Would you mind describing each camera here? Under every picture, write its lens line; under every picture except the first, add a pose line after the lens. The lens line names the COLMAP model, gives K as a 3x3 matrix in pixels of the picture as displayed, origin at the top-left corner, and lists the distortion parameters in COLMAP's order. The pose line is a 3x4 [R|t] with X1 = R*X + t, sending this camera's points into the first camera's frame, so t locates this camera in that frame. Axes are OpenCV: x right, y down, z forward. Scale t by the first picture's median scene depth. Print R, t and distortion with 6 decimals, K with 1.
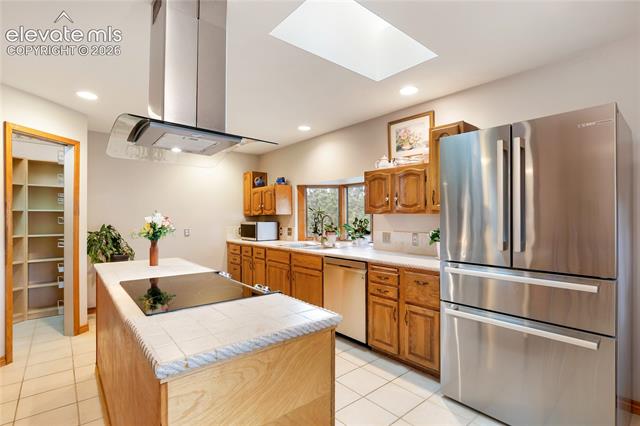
lens RADIAL K [[309.3, 0, 319.8], [0, 309.3, 215.1], [0, 0, 1]] dist [-0.001140, -0.000183]
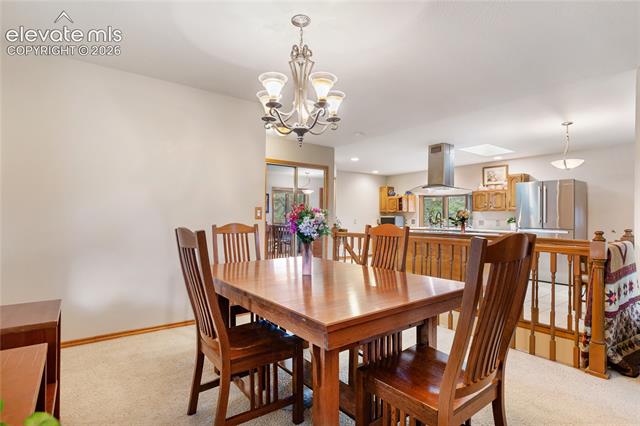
lens RADIAL K [[327.2, 0, 321.3], [0, 327.2, 215.1], [0, 0, 1]] dist [-0.000183, -0.000198]
pose [[0.998508, 0.004142, -0.054443, -0.785115], [-0.004101, 0.999991, 0.000865, 0.025147], [0.054446, -0.000641, 0.998517, -1.326479]]
